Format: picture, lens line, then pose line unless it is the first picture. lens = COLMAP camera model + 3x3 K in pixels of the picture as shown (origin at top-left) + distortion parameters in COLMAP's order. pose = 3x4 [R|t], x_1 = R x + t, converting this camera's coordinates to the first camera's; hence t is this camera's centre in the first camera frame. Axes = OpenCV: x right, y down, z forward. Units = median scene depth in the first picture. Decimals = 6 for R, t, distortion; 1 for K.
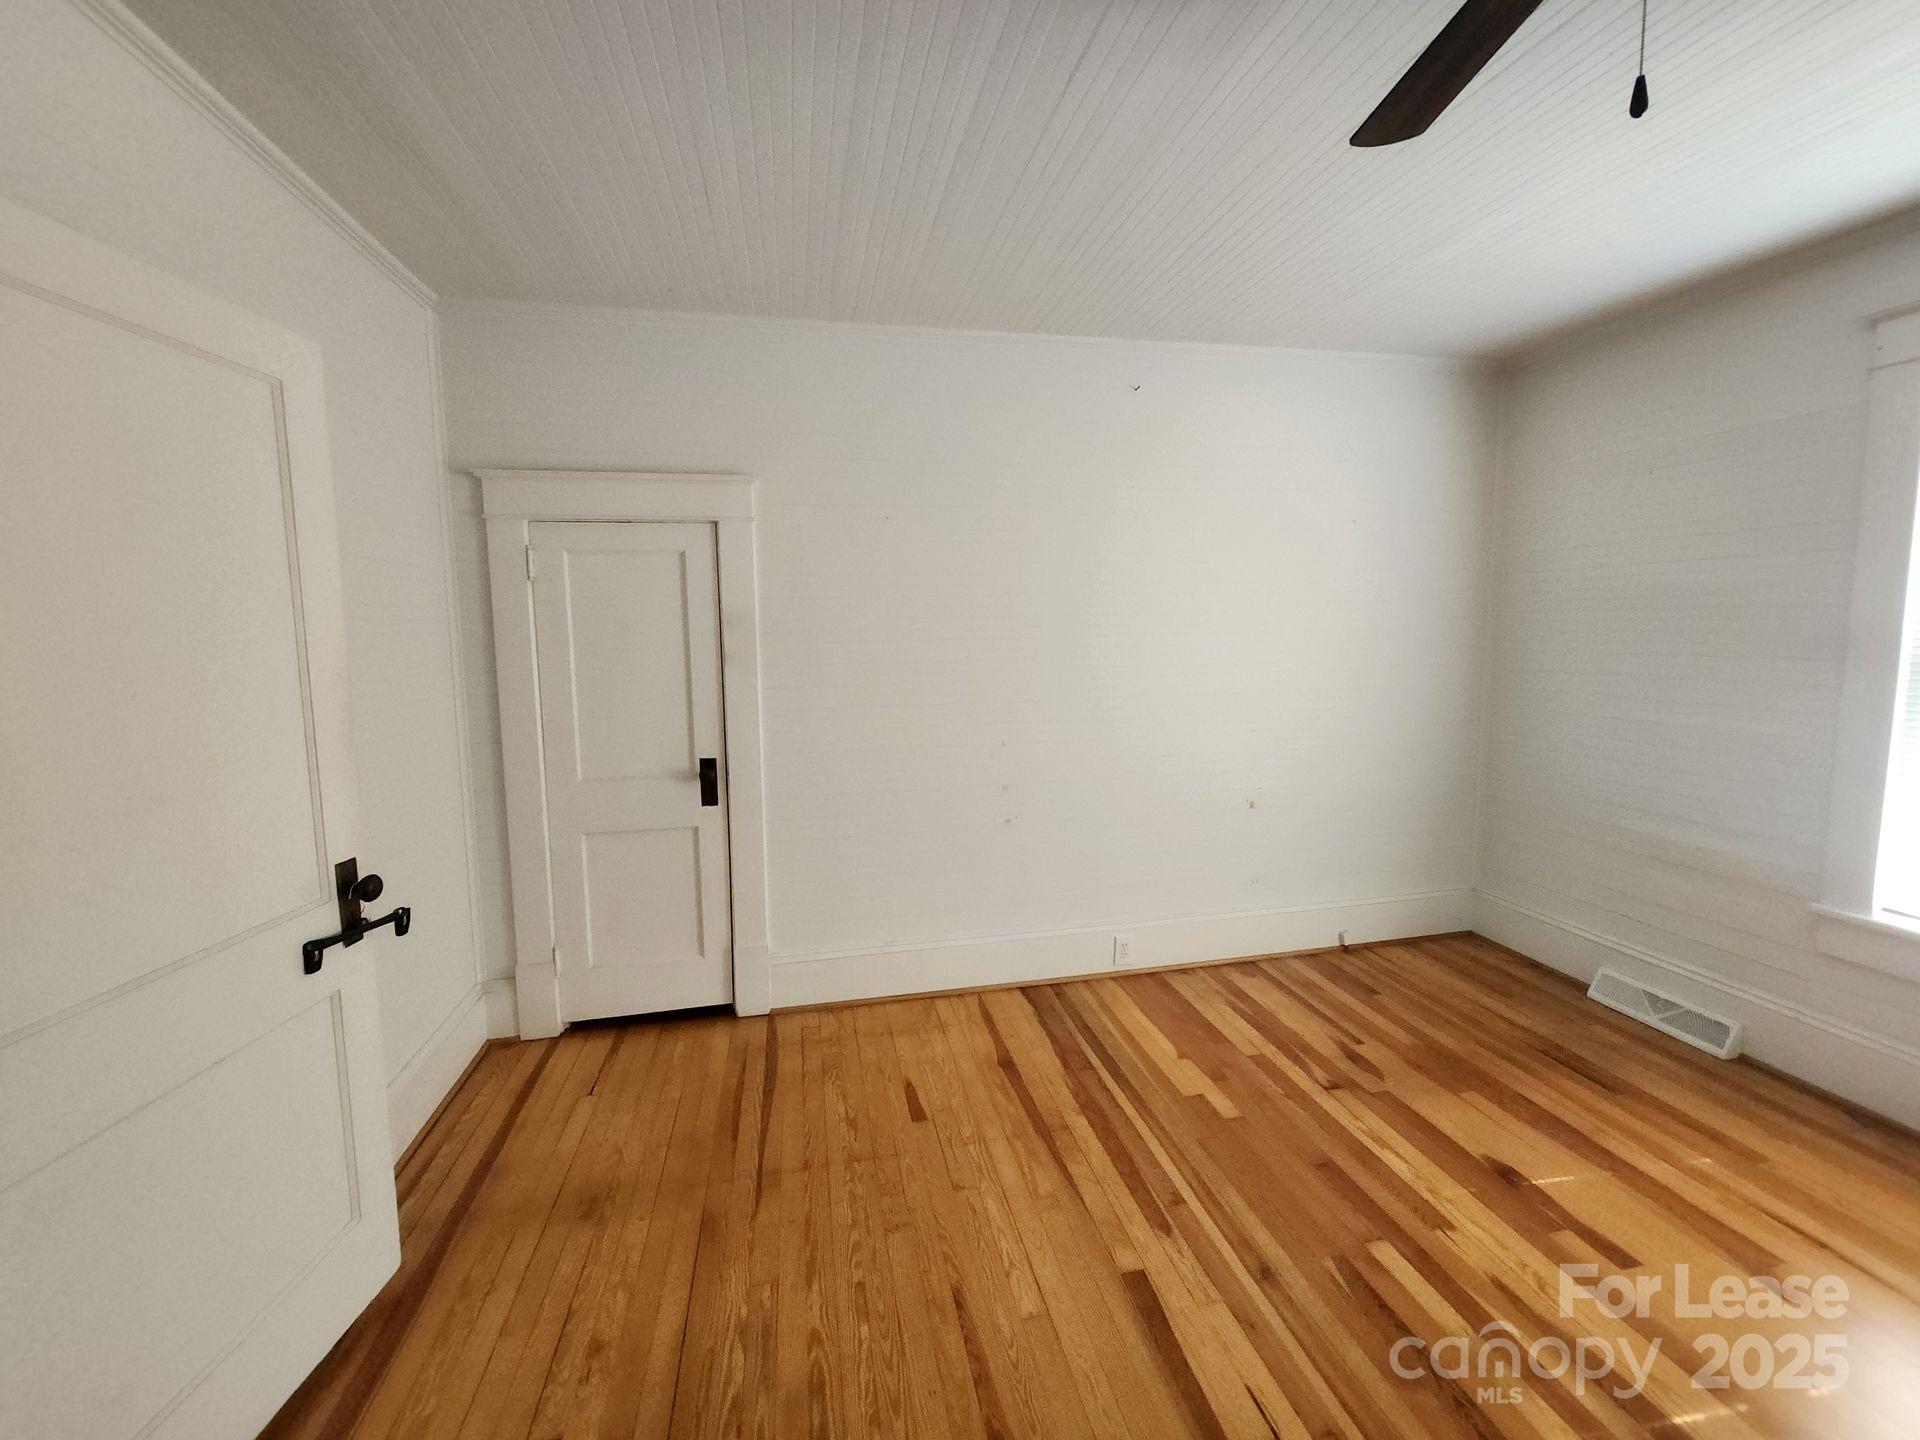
lens RADIAL K [[784.2, 0, 964.0], [0, 784.2, 713.0], [0, 0, 1]] dist [-0.000806, -0.002017]
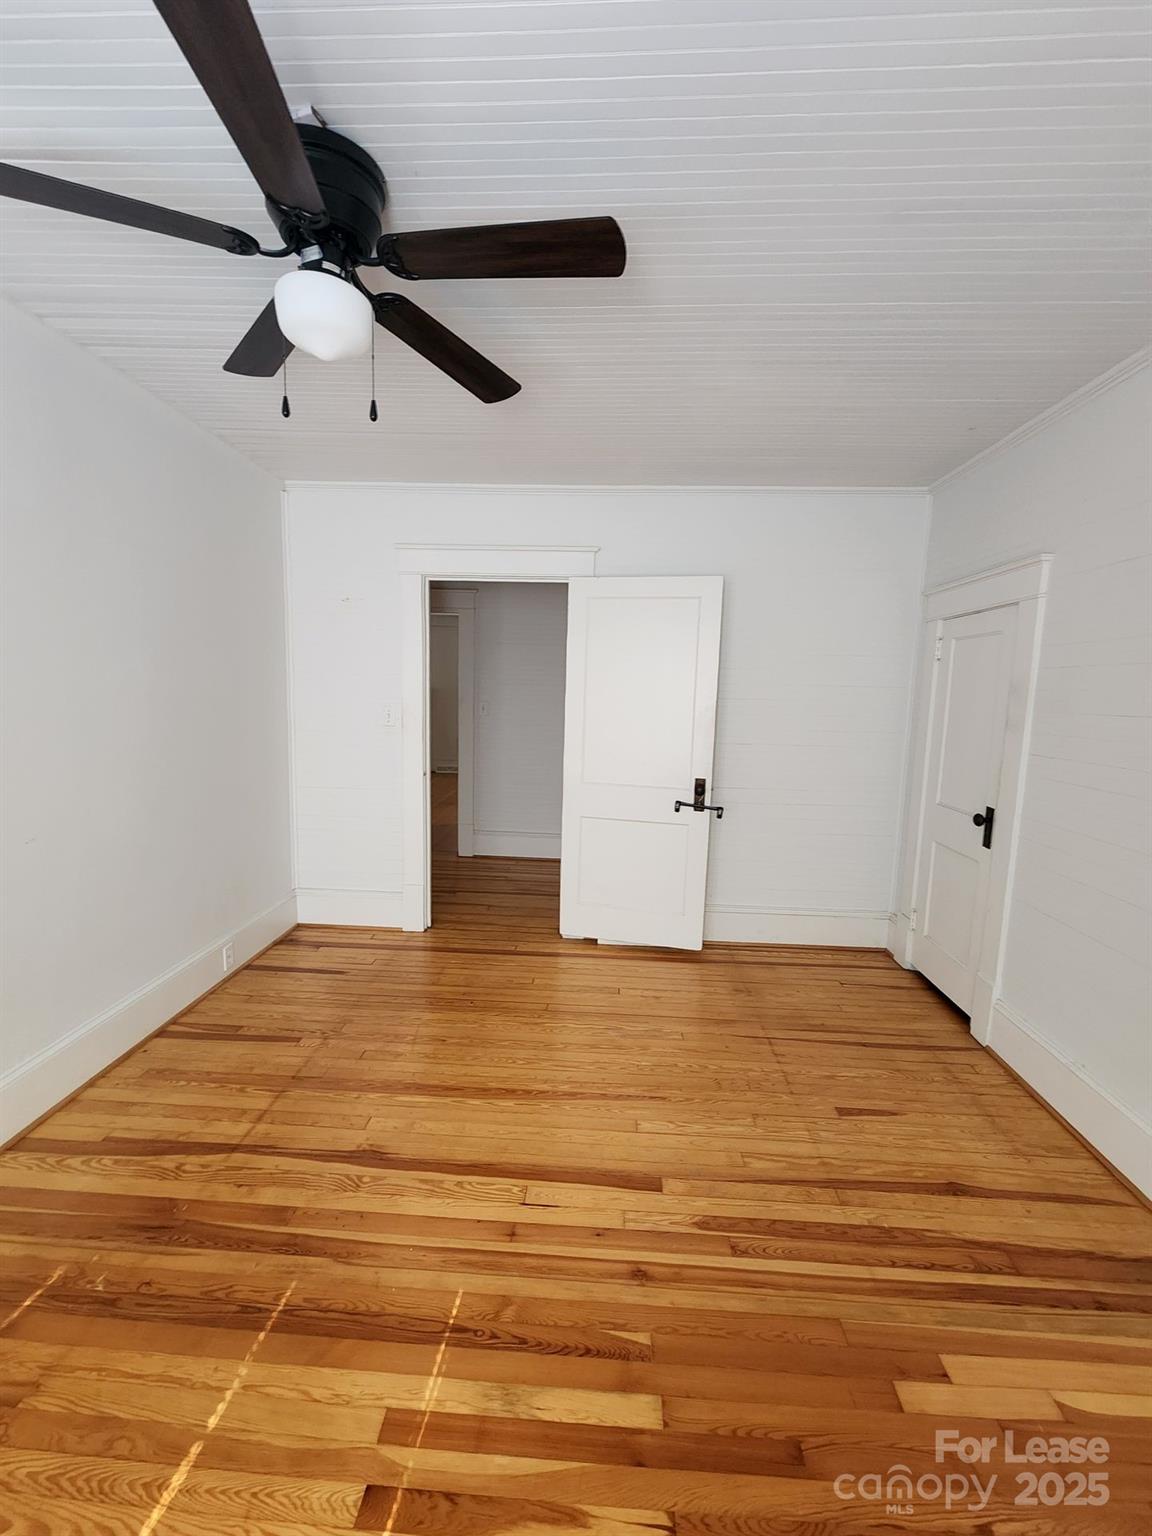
lens RADIAL K [[627.3, 0, 578.0], [0, 627.3, 766.4], [0, 0, 1]] dist [-0.000806, -0.002017]
pose [[-0.262340, 0.132634, -0.955817, 0.846330], [-0.124193, 0.977631, 0.169747, -0.099558], [0.956950, 0.163238, -0.239999, 0.728201]]
